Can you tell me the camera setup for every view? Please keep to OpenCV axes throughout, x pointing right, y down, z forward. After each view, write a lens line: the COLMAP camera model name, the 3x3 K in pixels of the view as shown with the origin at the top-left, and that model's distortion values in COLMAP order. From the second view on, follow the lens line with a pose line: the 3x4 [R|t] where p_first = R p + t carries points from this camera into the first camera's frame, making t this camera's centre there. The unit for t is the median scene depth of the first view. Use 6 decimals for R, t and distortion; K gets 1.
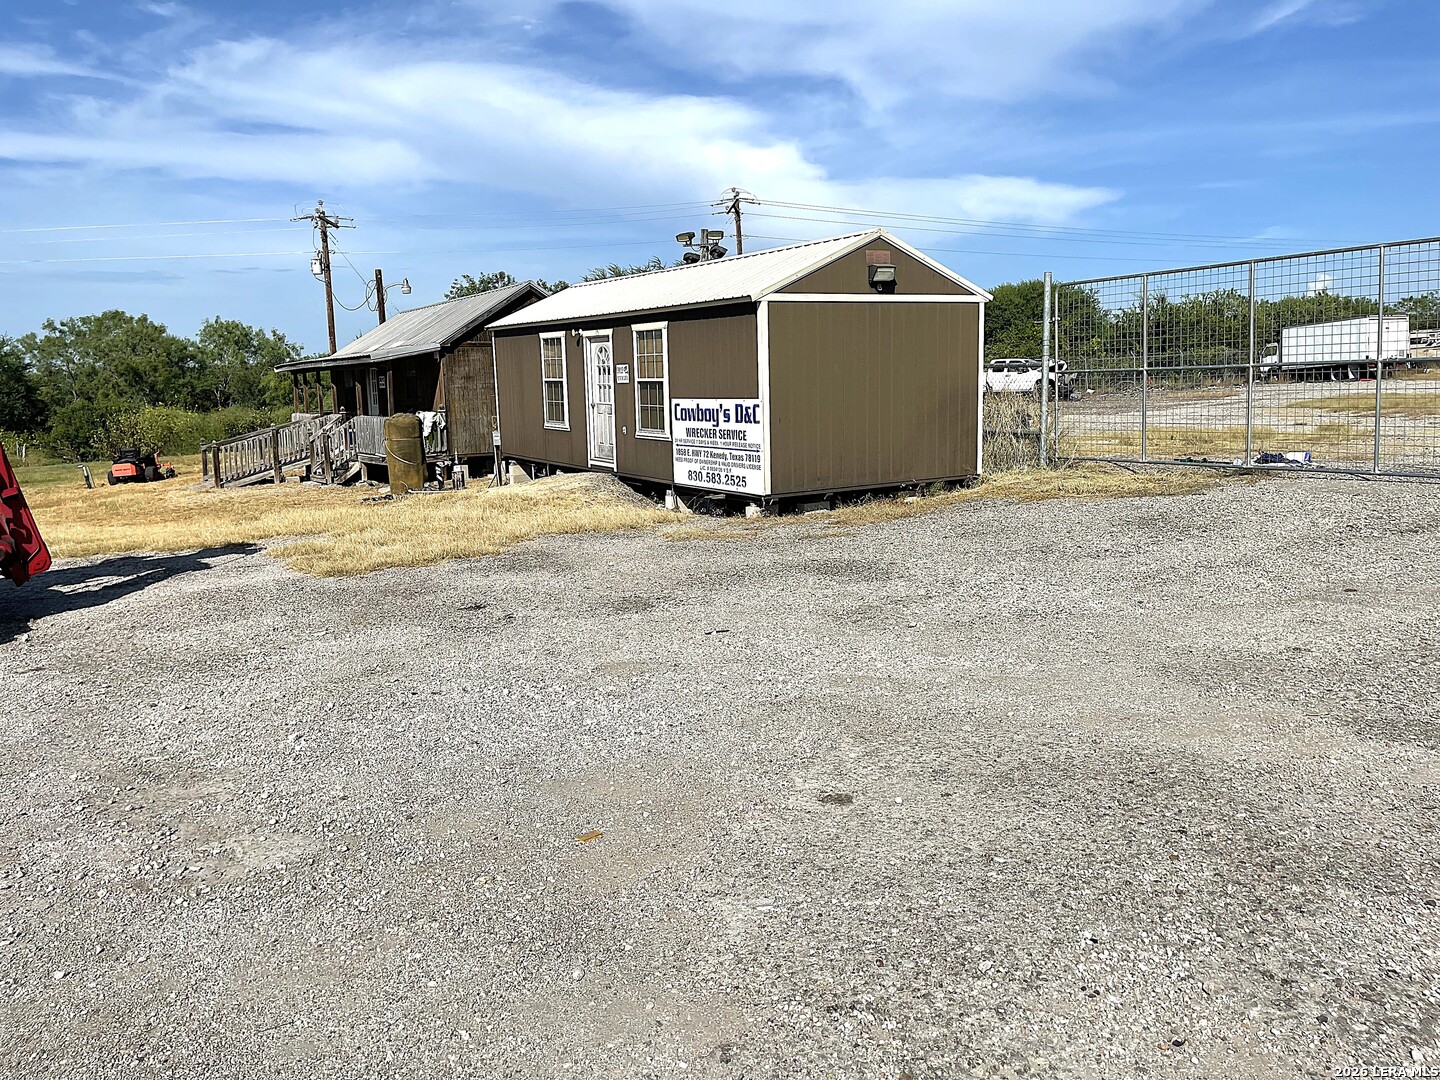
lens RADIAL K [[1088.5, 0, 721.0], [0, 1088.5, 548.7], [0, 0, 1]] dist [0.044946, -0.086216]
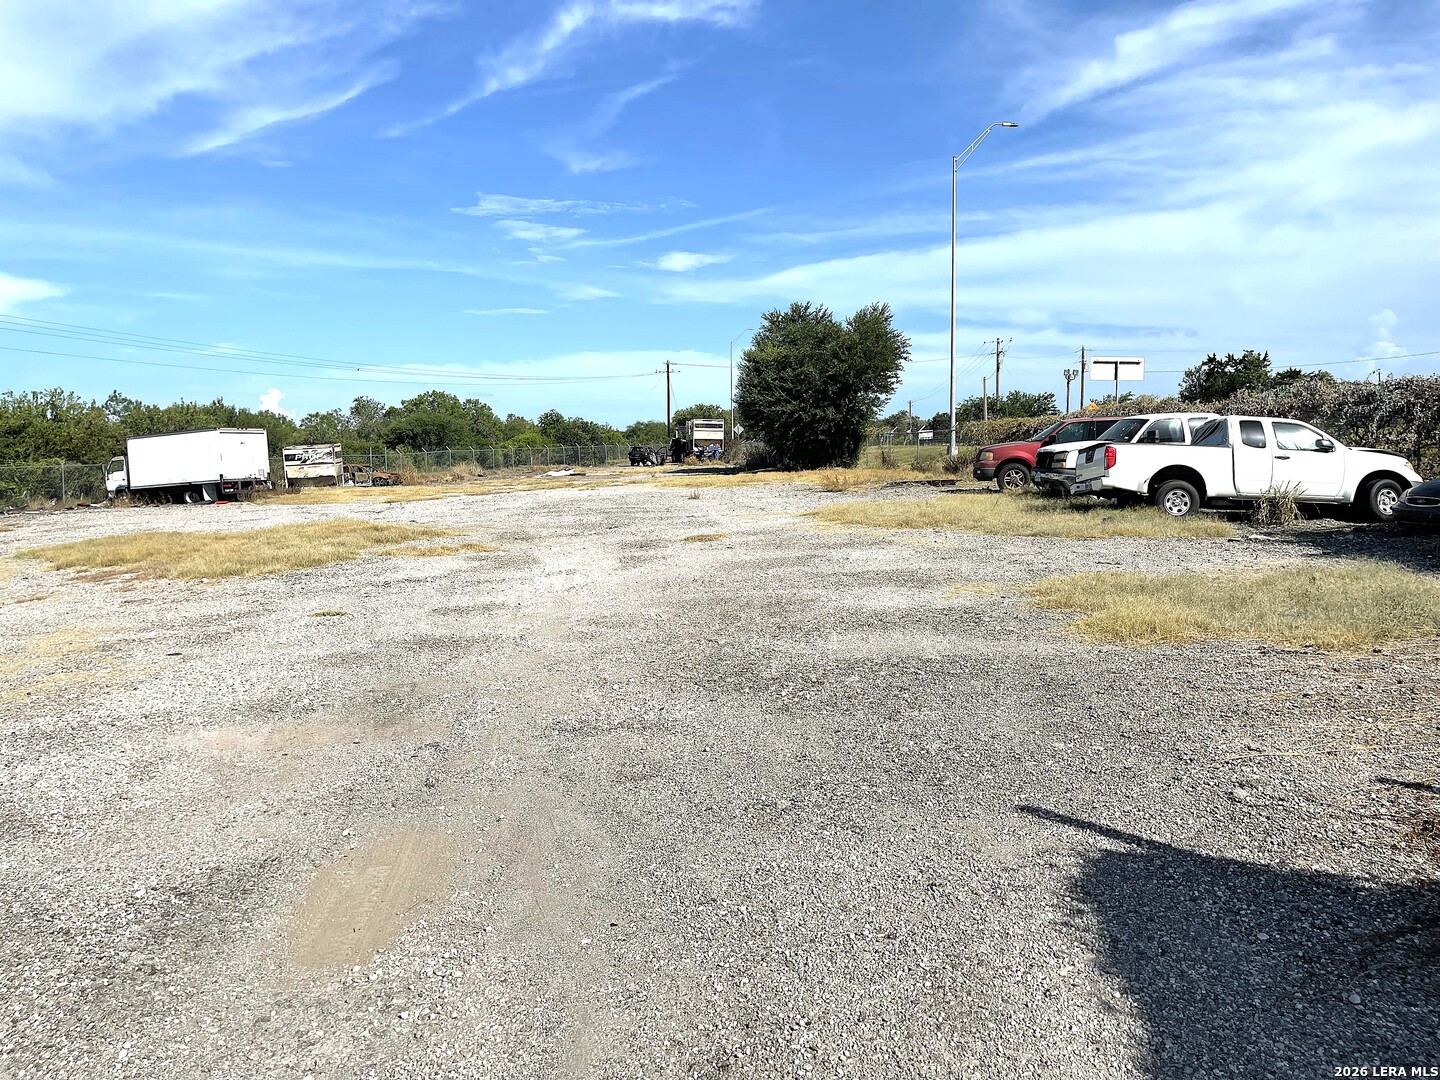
lens RADIAL K [[1020.1, 0, 759.3], [0, 1020.1, 586.2], [0, 0, 1]] dist [0.036598, -0.028923]
pose [[0.603826, -0.075012, 0.793579, 0.228411], [0.117530, 0.993059, 0.004440, -0.049393], [-0.788404, 0.090588, 0.608451, 0.204086]]
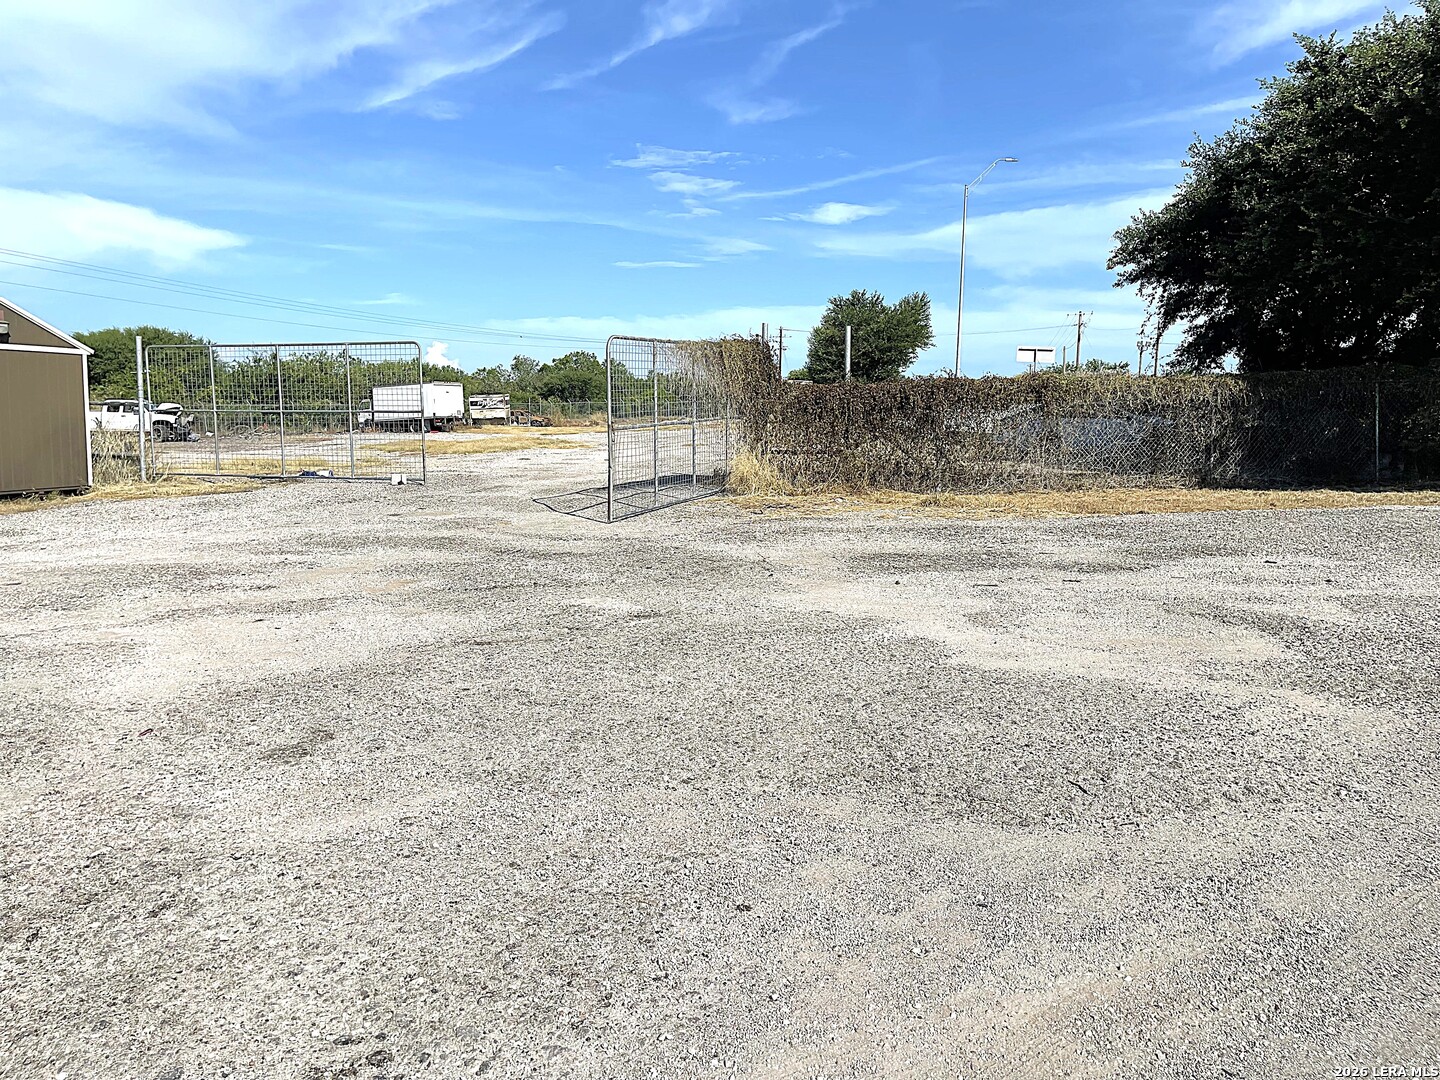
lens RADIAL K [[1088.5, 0, 721.0], [0, 1088.5, 548.7], [0, 0, 1]] dist [0.044946, -0.086216]
pose [[0.734704, -0.038429, 0.677298, -0.037246], [0.068635, 0.997482, -0.017857, 0.031372], [-0.674907, 0.059606, 0.735492, -0.177045]]
